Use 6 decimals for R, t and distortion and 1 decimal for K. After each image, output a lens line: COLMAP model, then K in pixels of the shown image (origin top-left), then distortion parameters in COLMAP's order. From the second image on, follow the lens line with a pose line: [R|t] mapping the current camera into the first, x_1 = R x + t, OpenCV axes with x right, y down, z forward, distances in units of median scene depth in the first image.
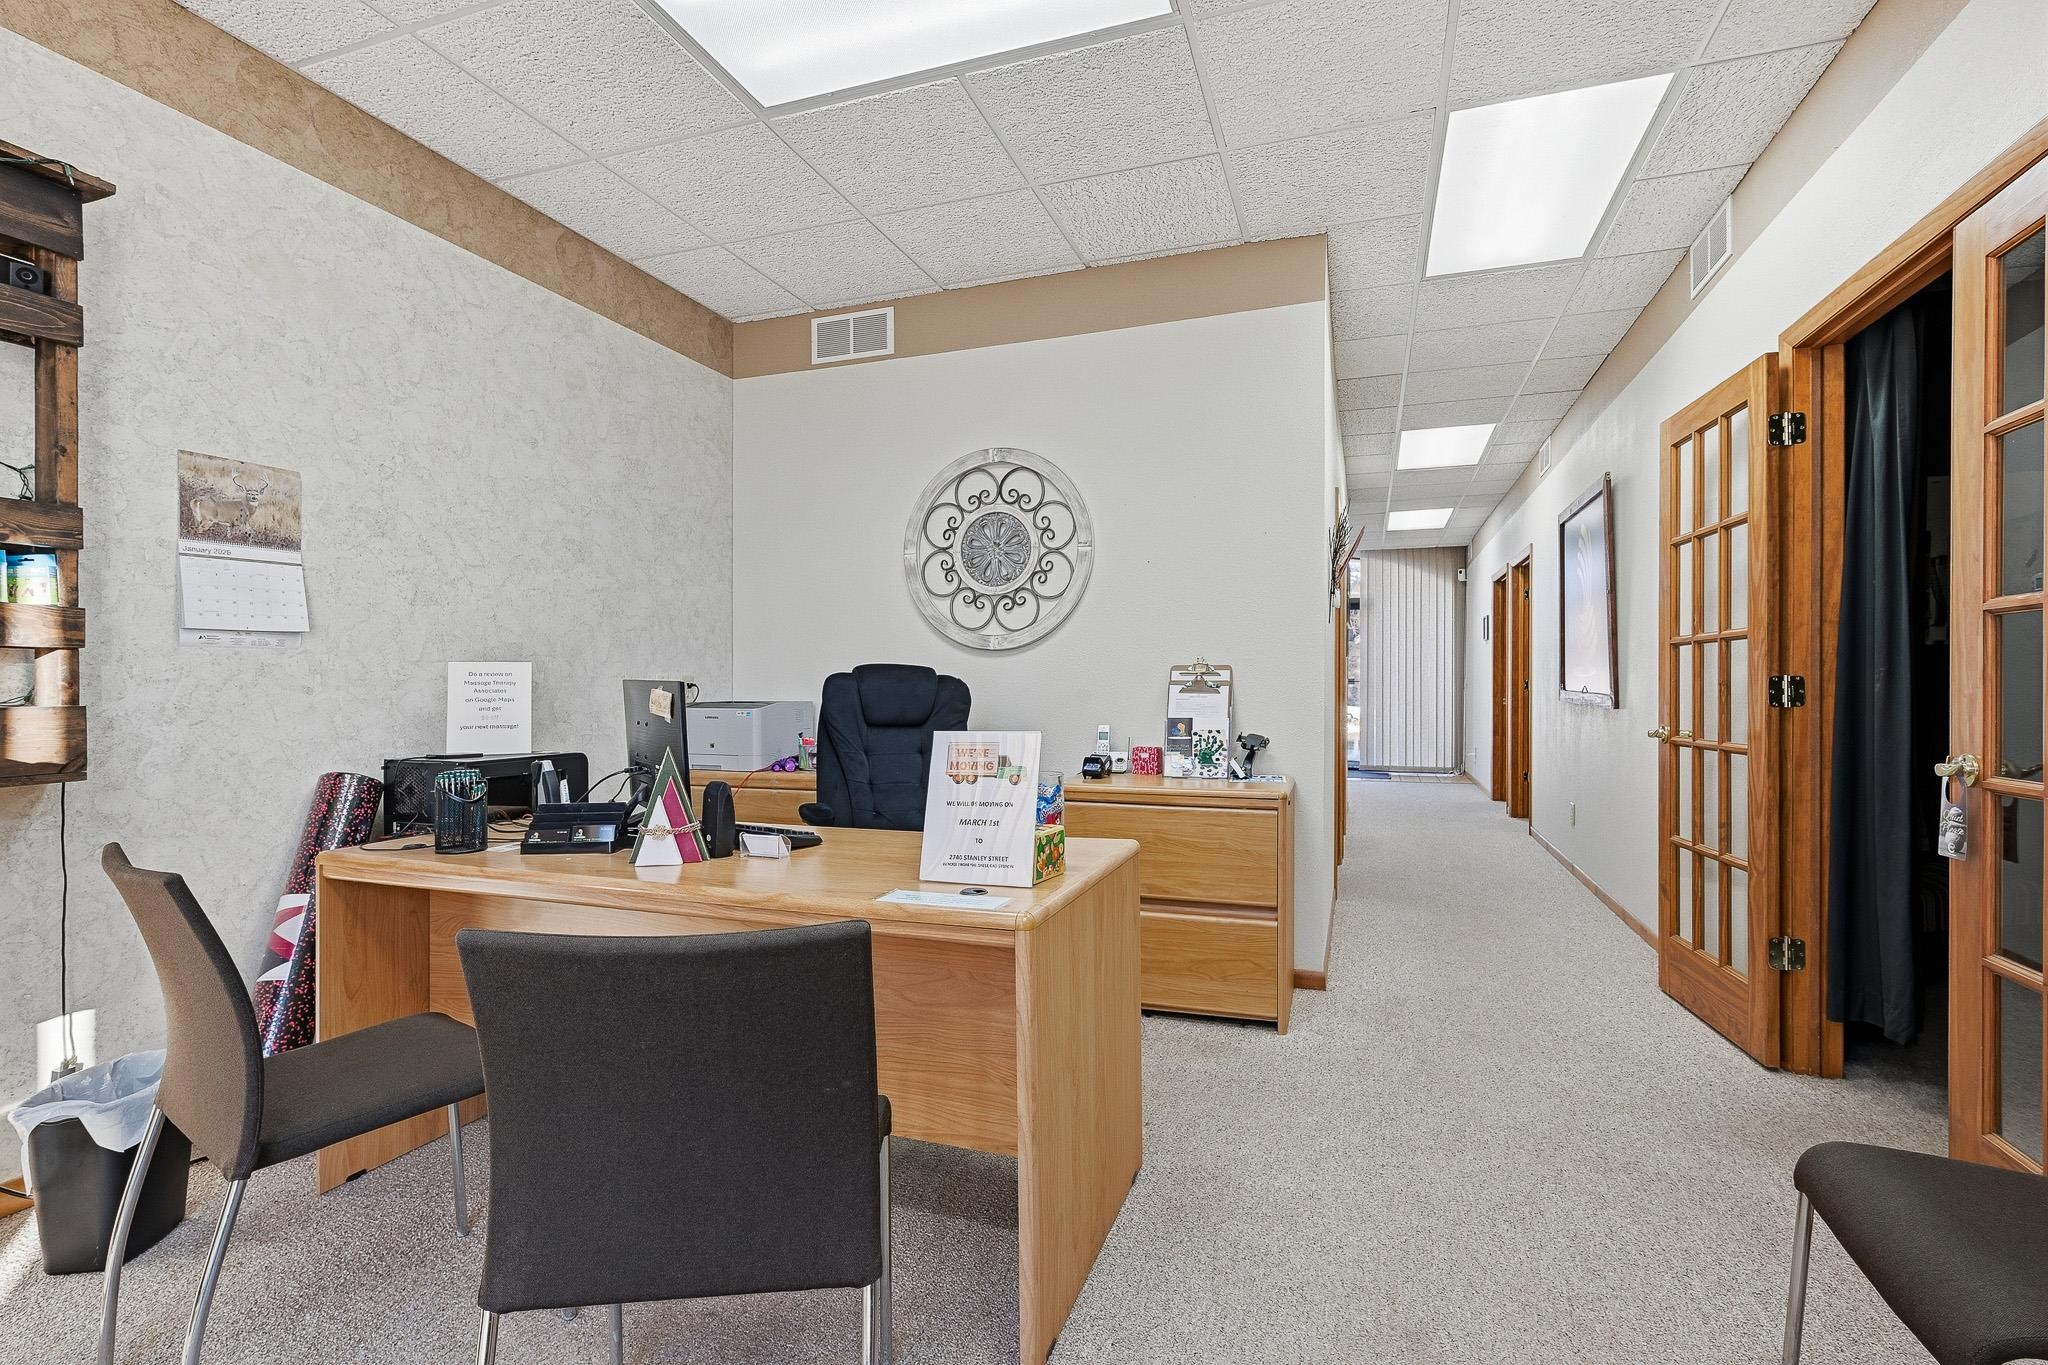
lens RADIAL K [[958.8, 0, 1032.7], [0, 958.8, 686.2], [0, 0, 1]] dist [-0.002943, 0.001017]
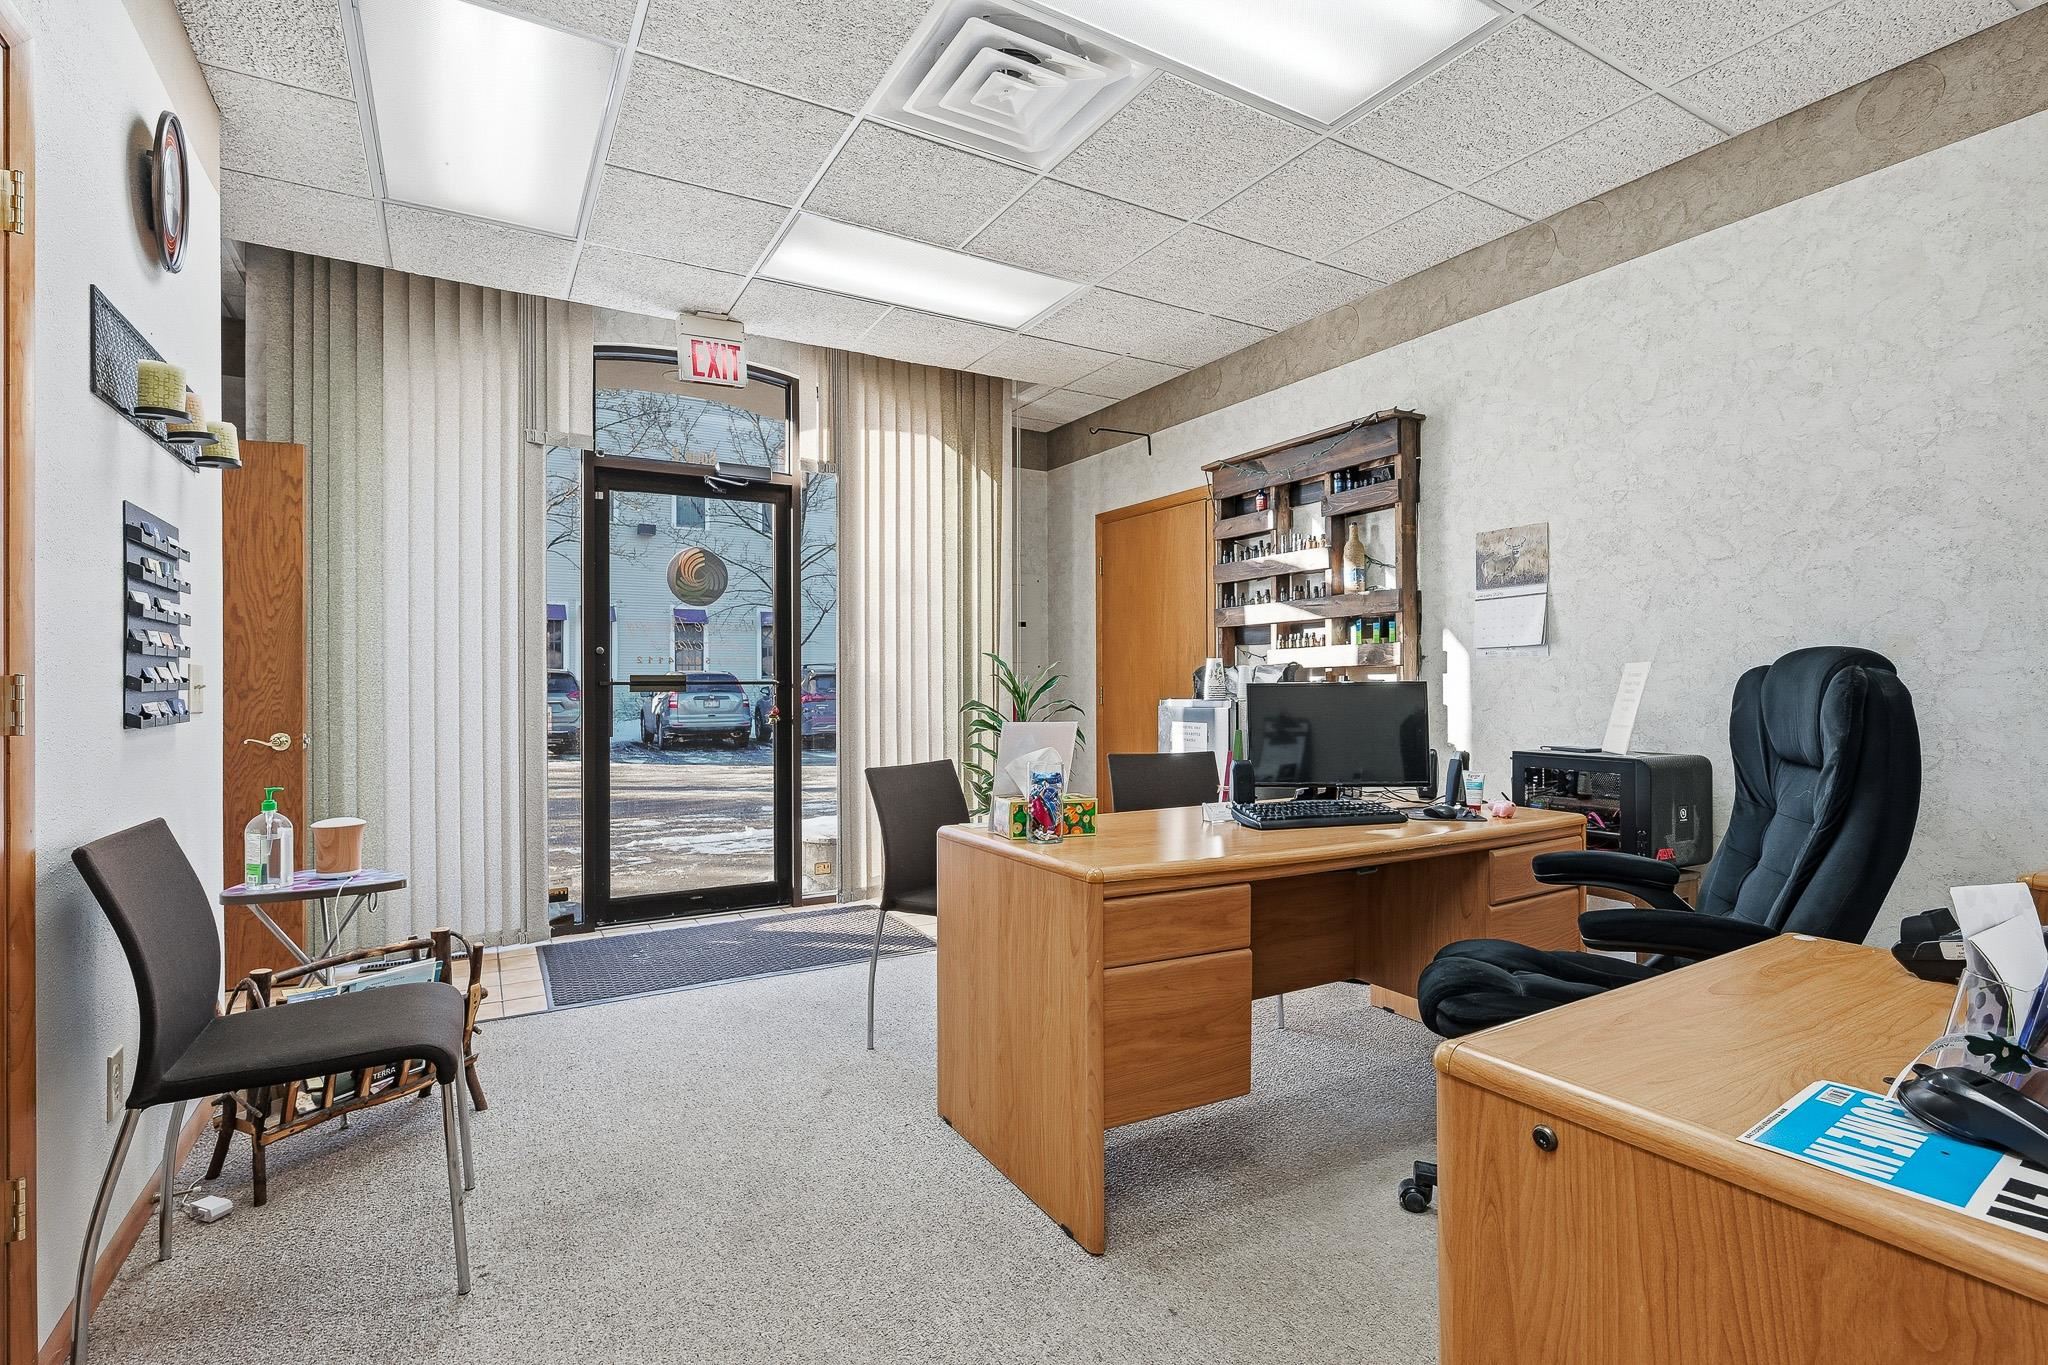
lens RADIAL K [[958.8, 0, 1032.9], [0, 958.8, 683.0], [0, 0, 1]] dist [-0.002943, 0.001017]
pose [[-0.640117, -0.000219, -0.768278, 0.605379], [0.000776, 0.999999, -0.000932, -0.002933], [0.768277, -0.001193, -0.640116, 1.142456]]
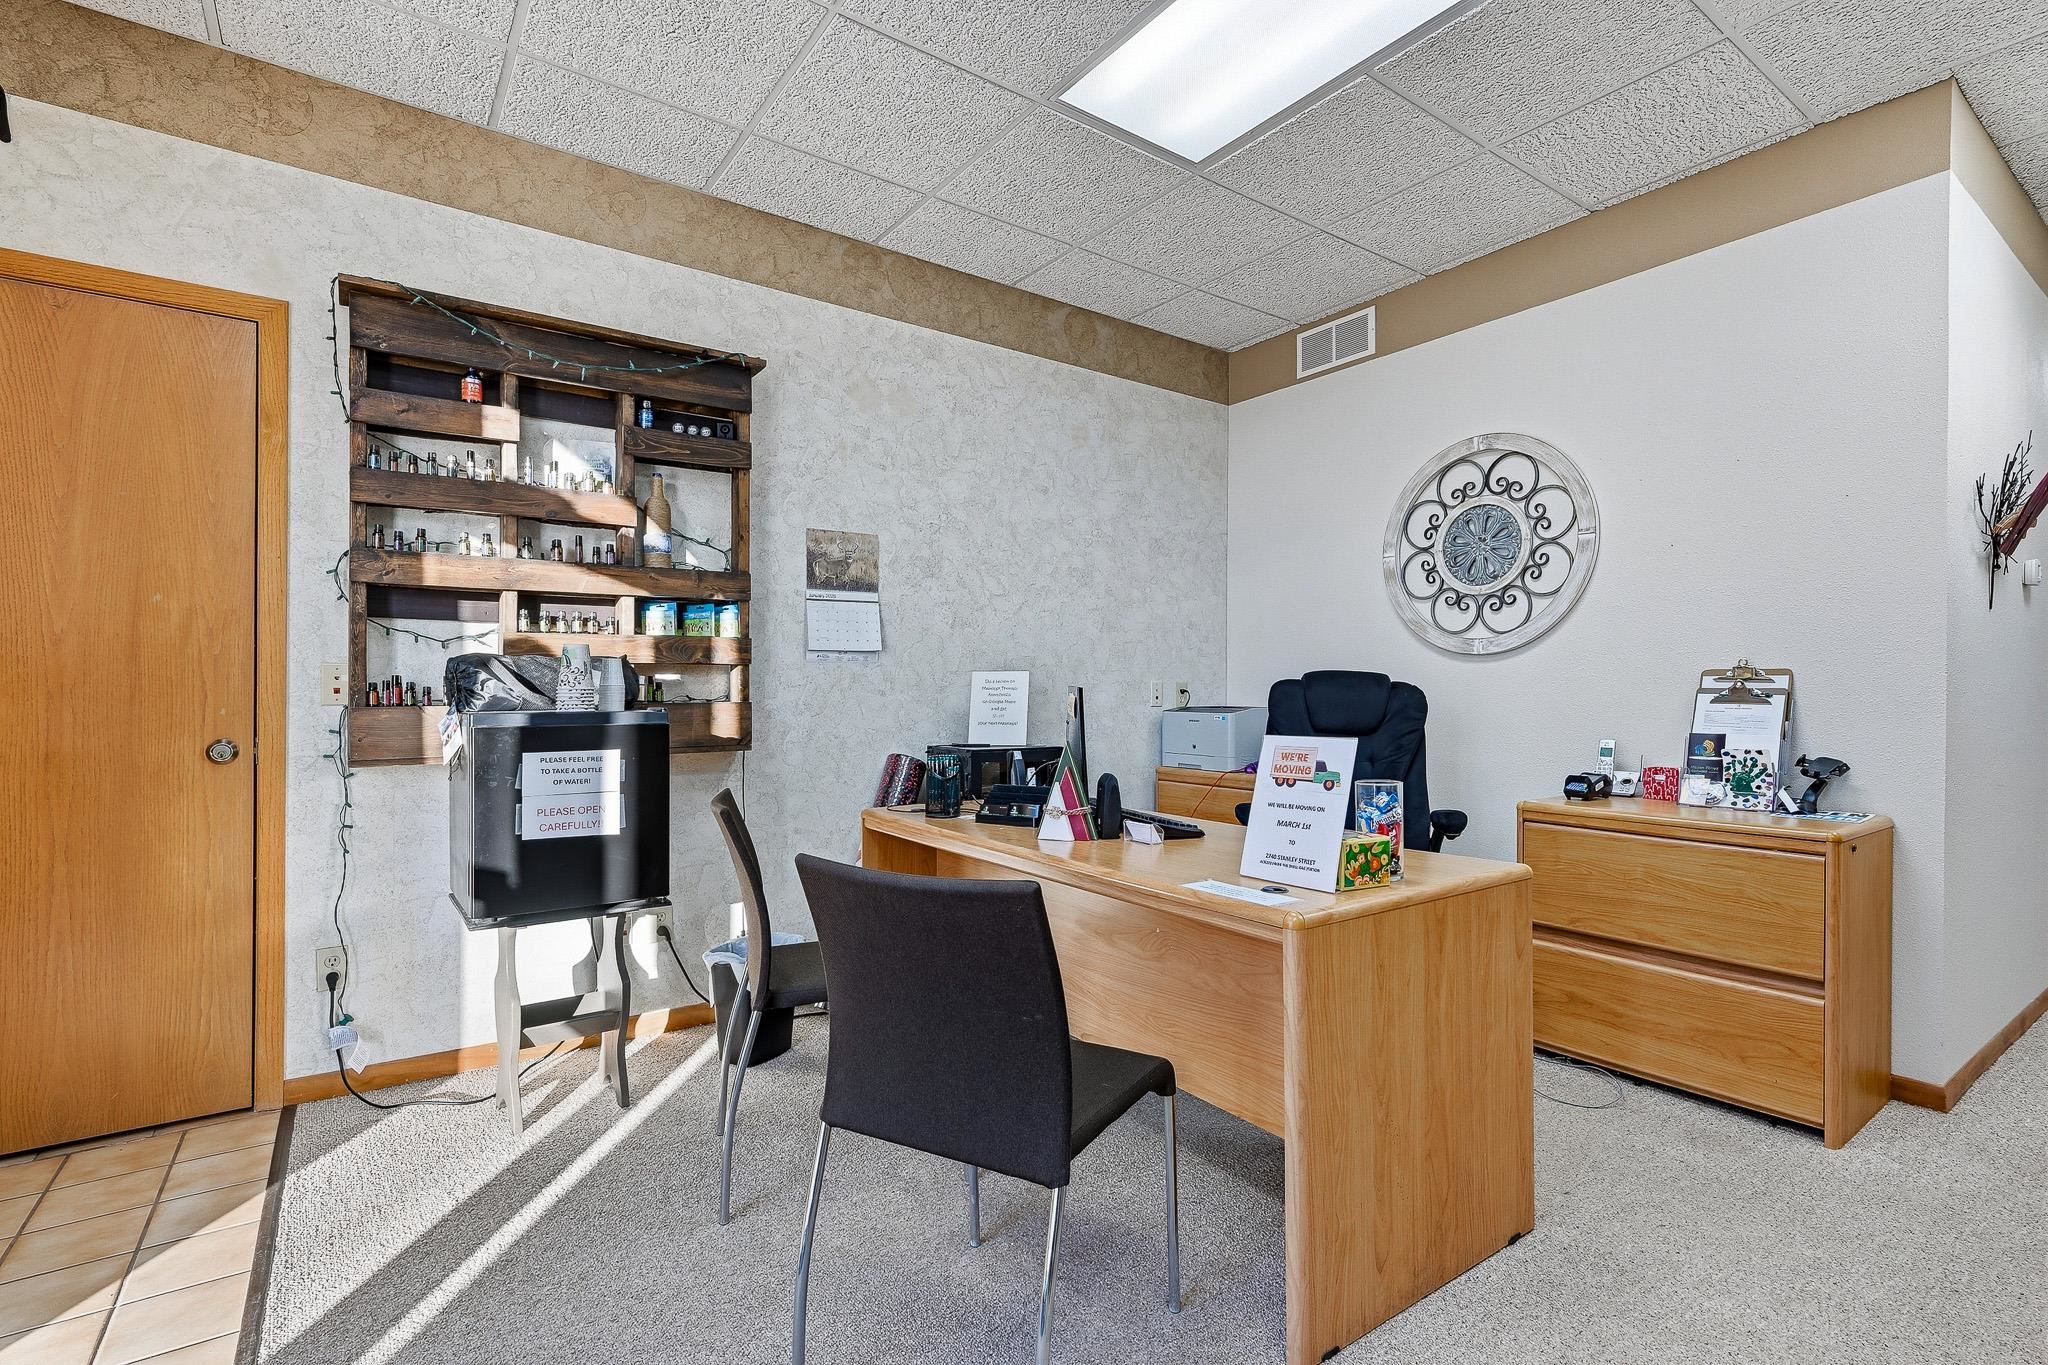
lens RADIAL K [[958.8, 0, 1029.4], [0, 958.8, 690.8], [0, 0, 1]] dist [-0.002943, 0.001017]
pose [[0.816848, 0.004396, -0.576836, 0.185337], [-0.006121, 0.999981, -0.001048, 0.001000], [0.576821, 0.004387, 0.816859, -0.001215]]
